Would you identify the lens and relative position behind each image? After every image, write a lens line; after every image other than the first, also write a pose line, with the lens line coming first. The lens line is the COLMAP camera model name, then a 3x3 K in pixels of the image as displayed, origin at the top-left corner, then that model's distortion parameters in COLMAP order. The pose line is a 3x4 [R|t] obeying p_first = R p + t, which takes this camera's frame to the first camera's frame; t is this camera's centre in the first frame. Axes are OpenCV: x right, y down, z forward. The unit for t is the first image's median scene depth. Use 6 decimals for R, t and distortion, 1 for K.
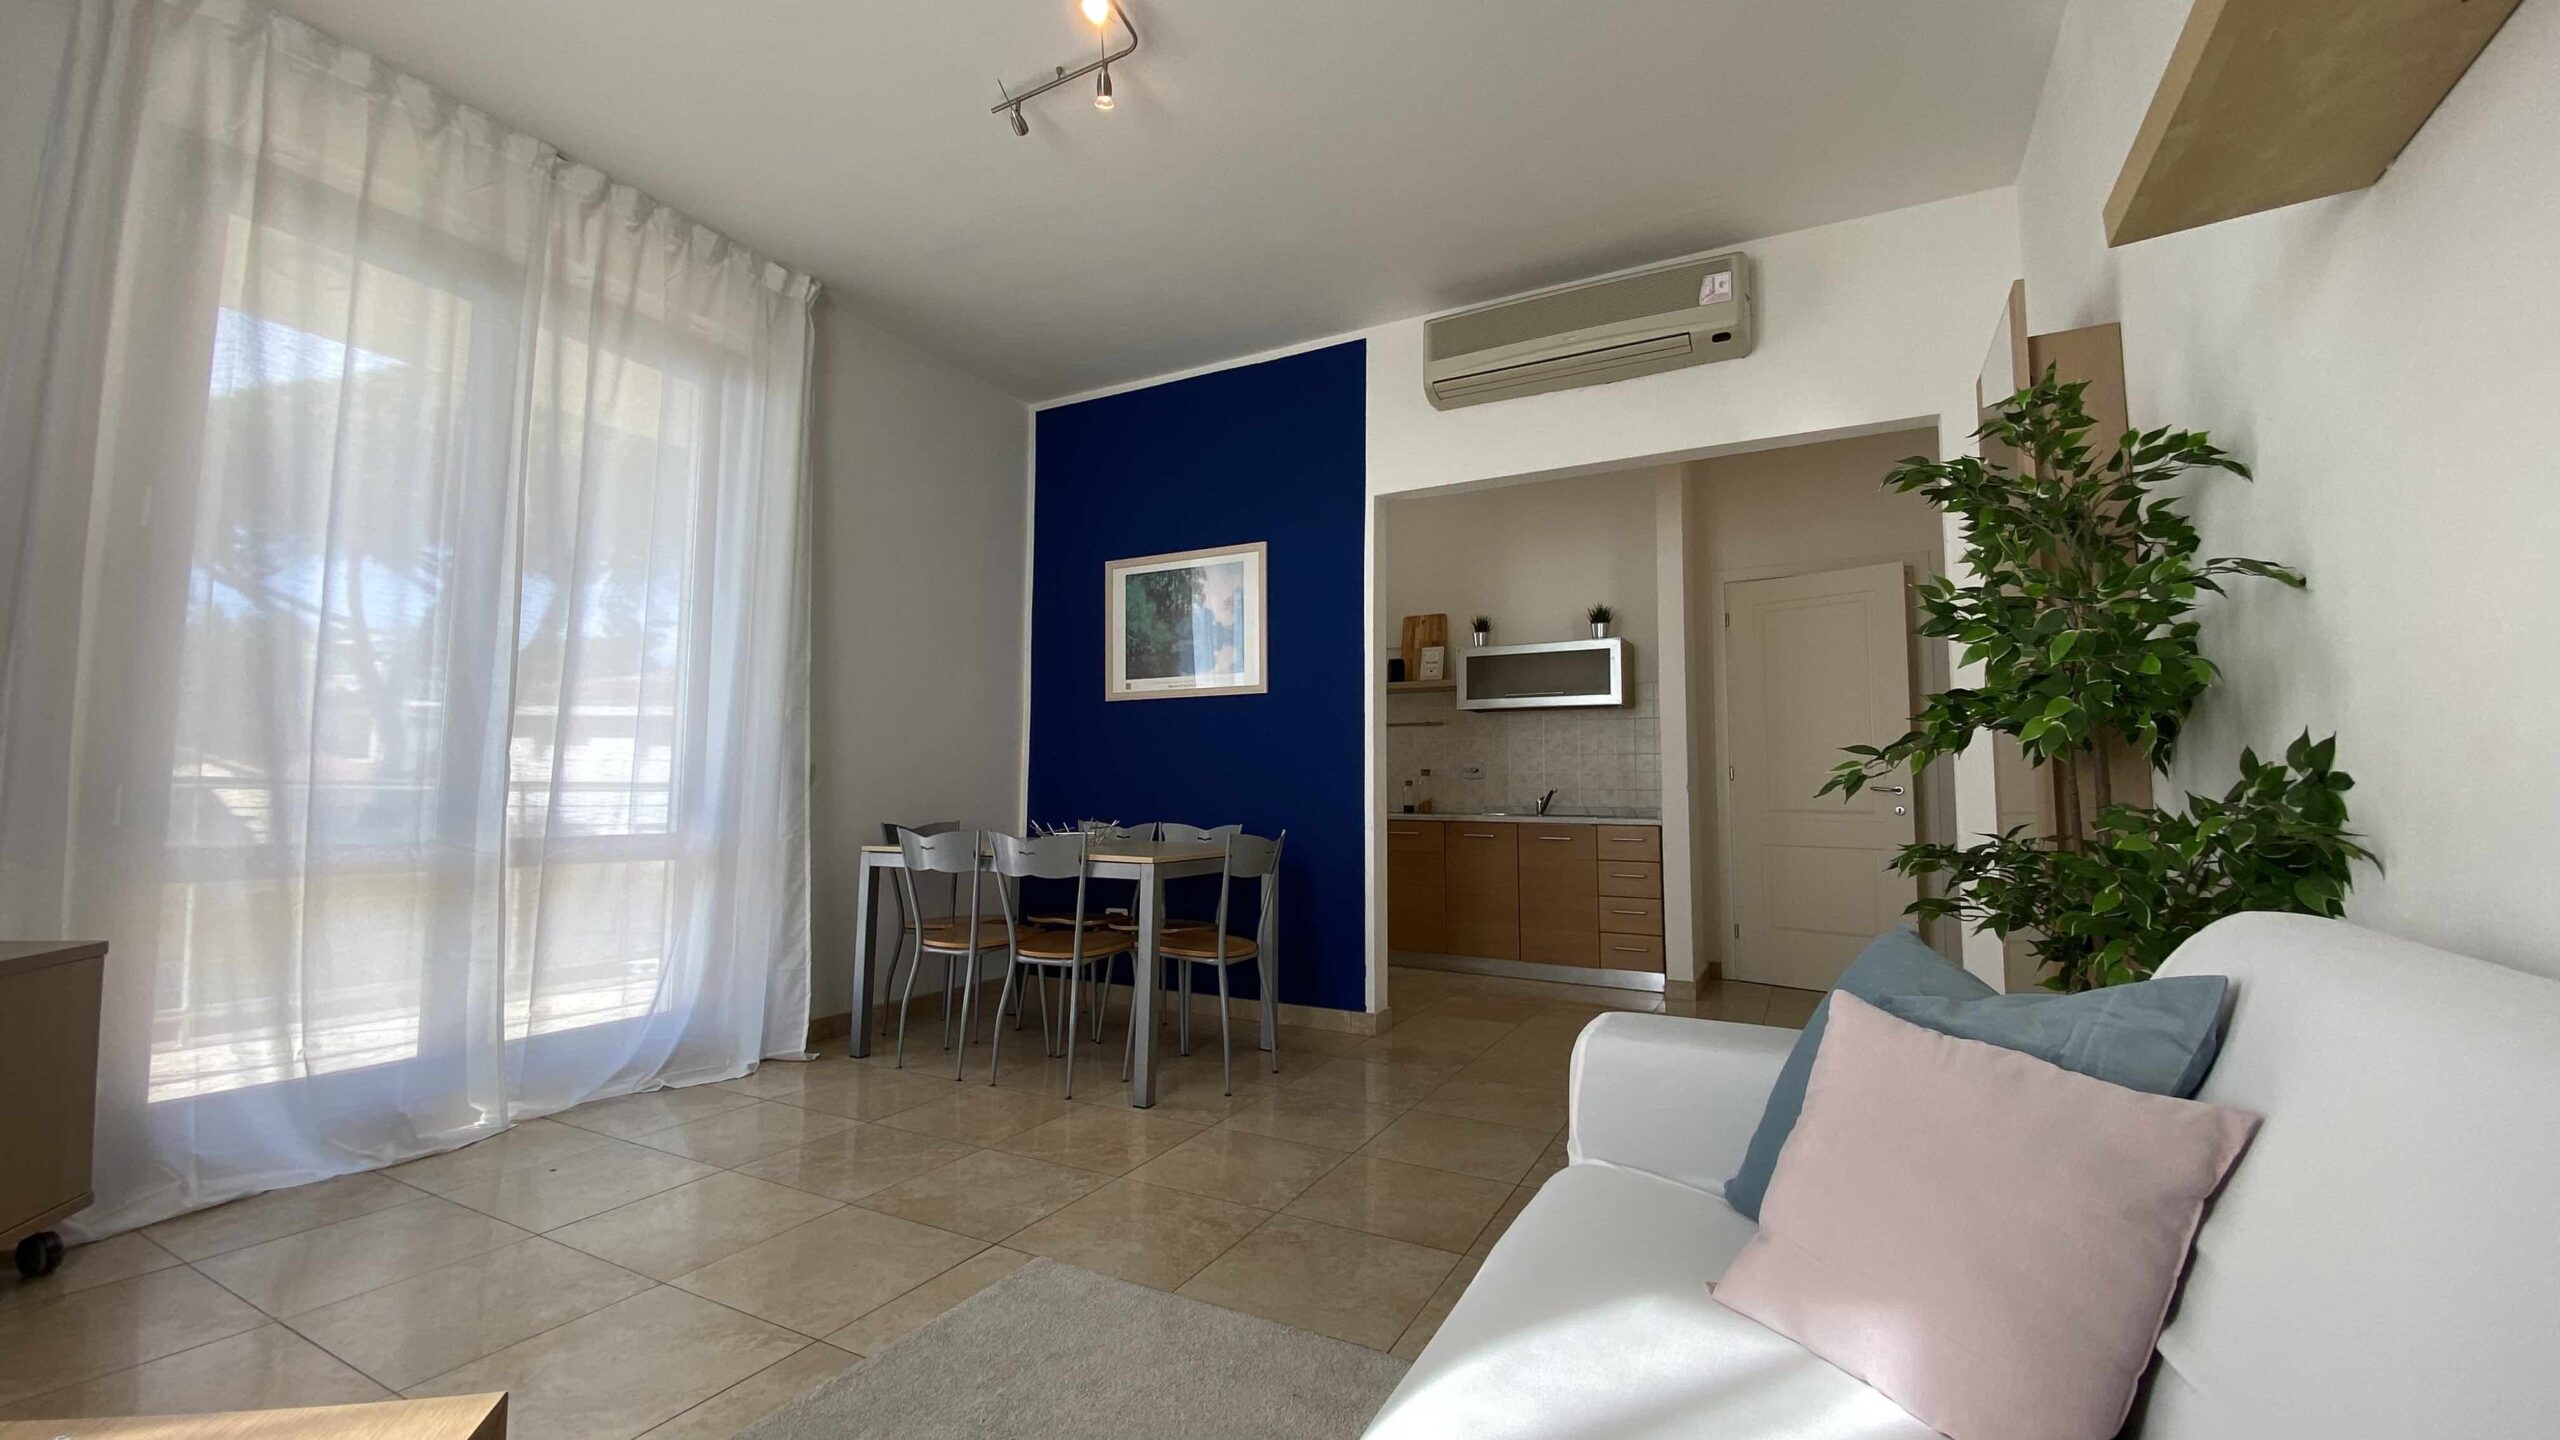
lens RADIAL K [[1006.1, 0, 1268.1], [0, 1006.1, 723.2], [0, 0, 1]] dist [-0.017079, -0.009346]
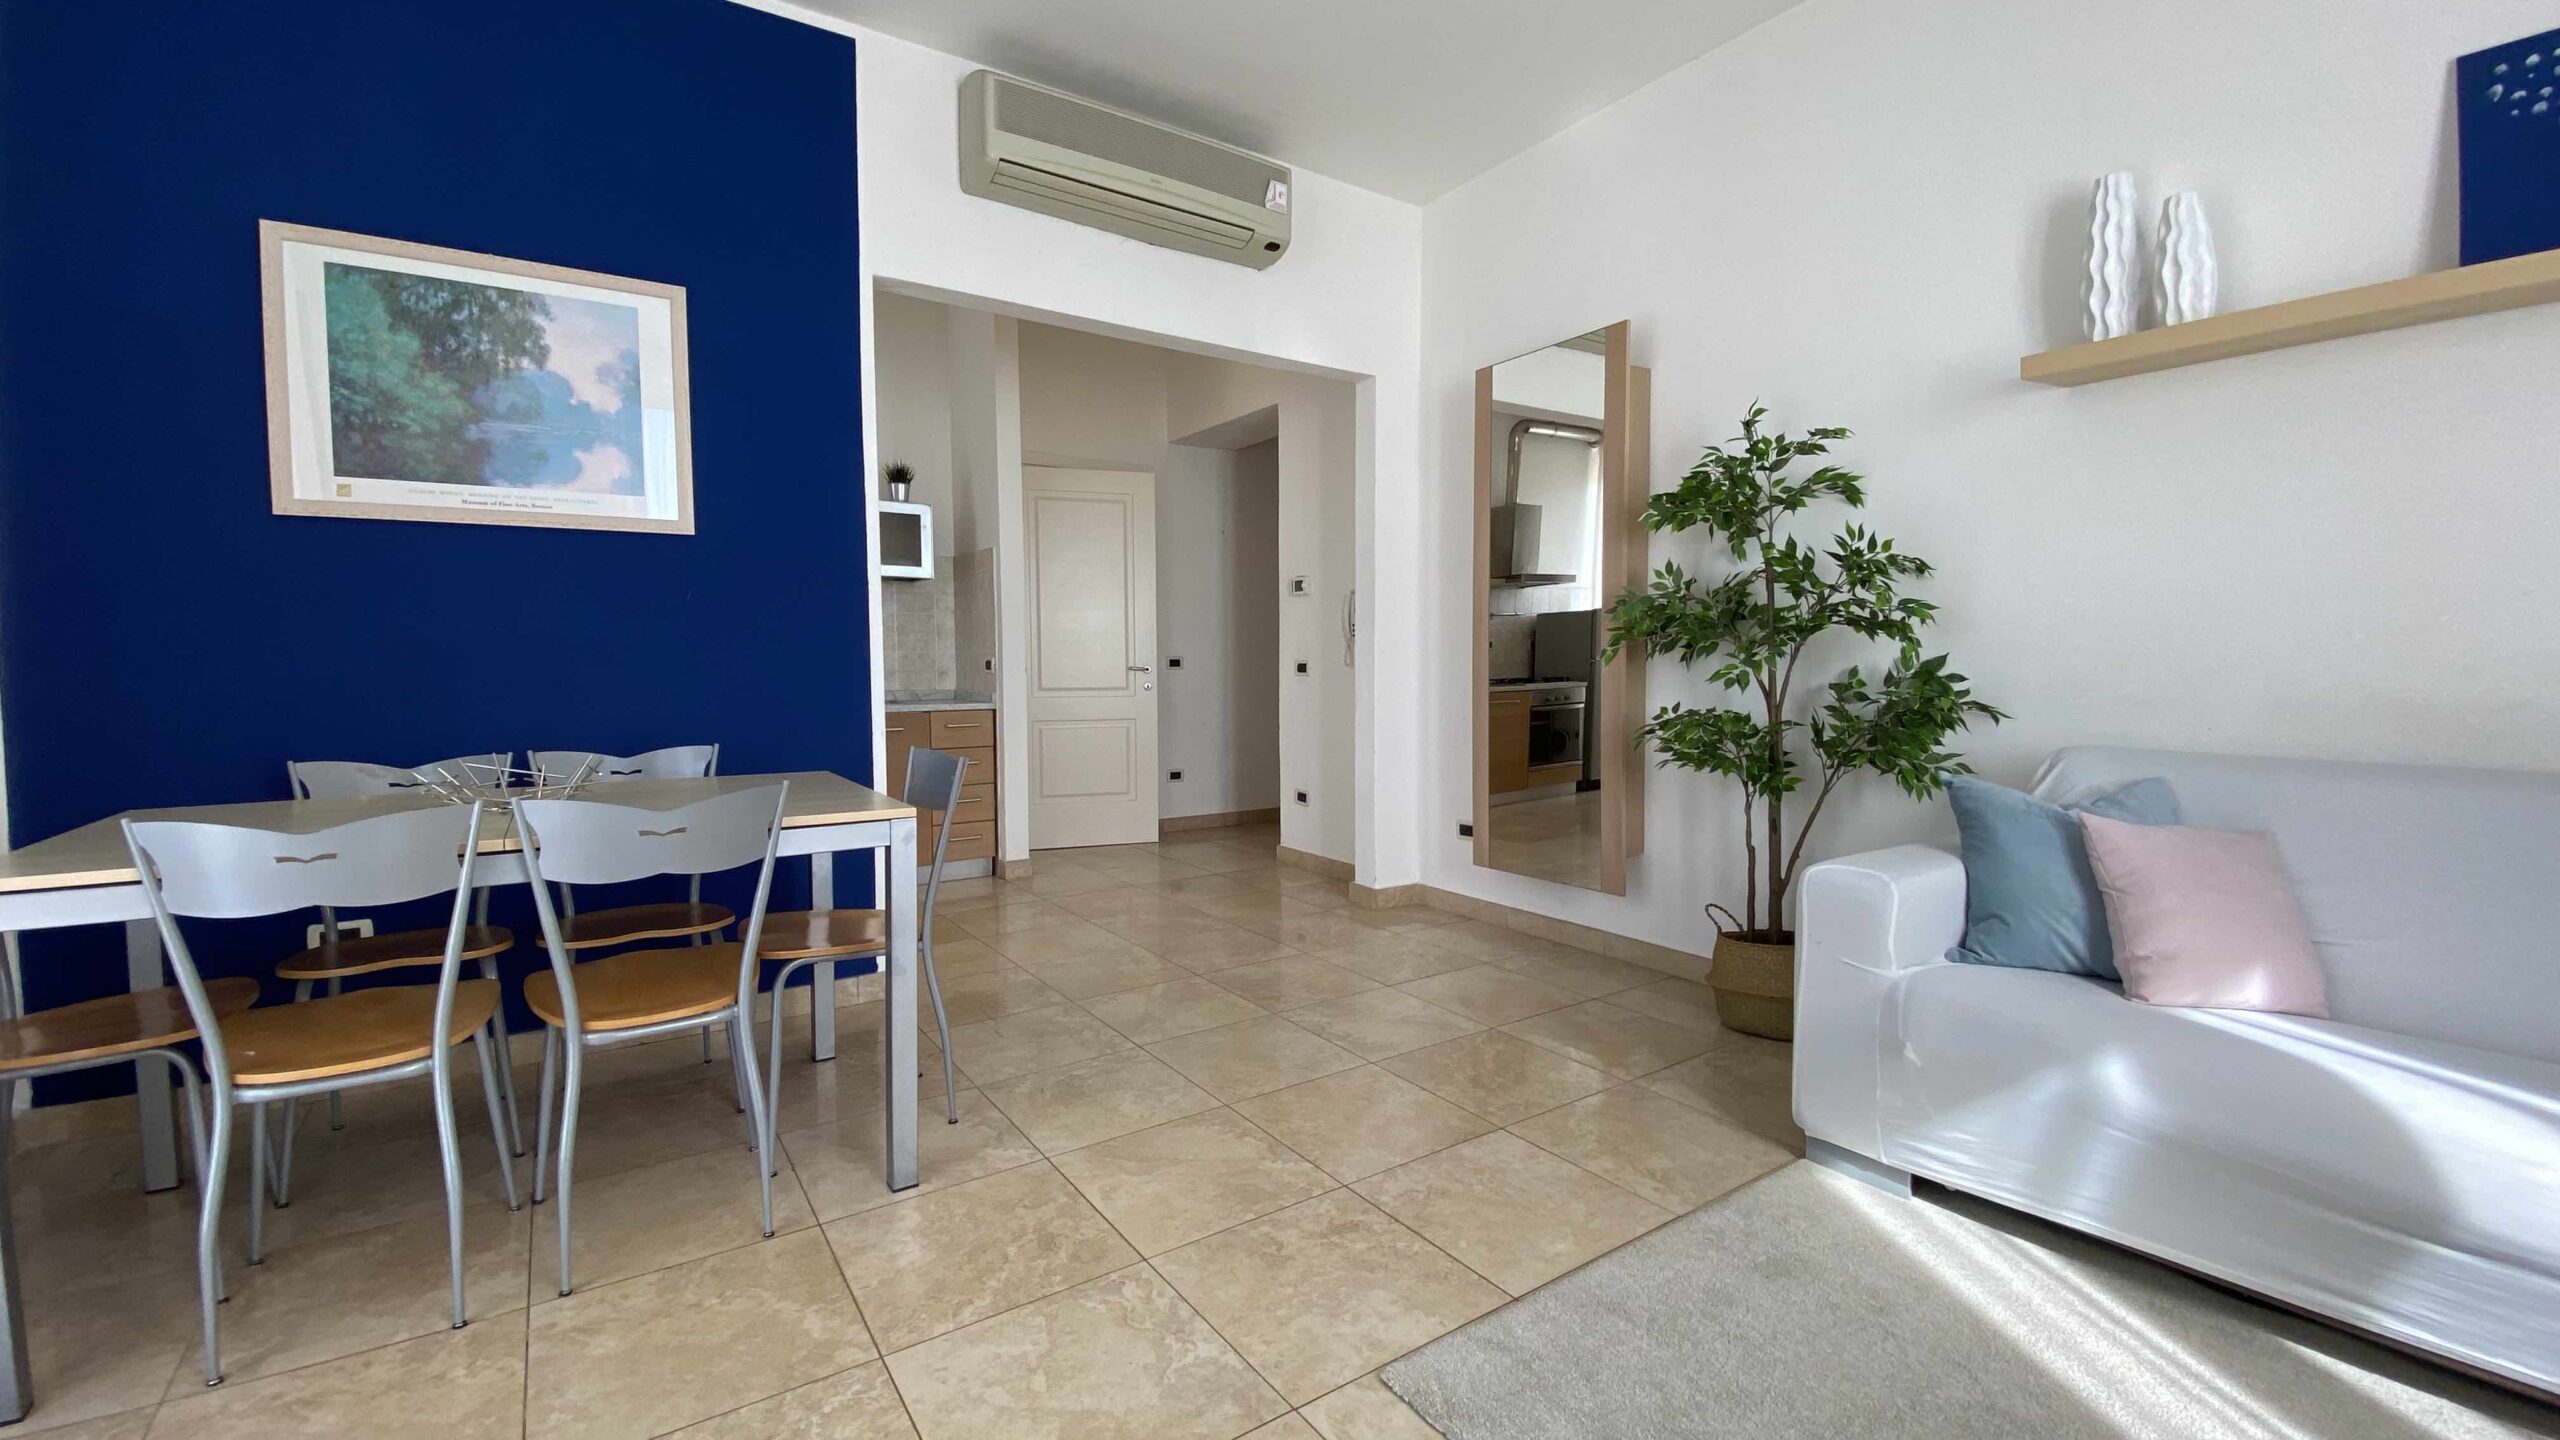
lens RADIAL K [[1006.1, 0, 1279.5], [0, 1006.1, 734.5], [0, 0, 1]] dist [-0.017079, -0.009346]
pose [[0.455623, -0.071207, 0.887320, -0.418774], [-0.058124, 0.992289, 0.109476, 0.004996], [-0.888273, -0.101454, 0.447971, 0.385785]]
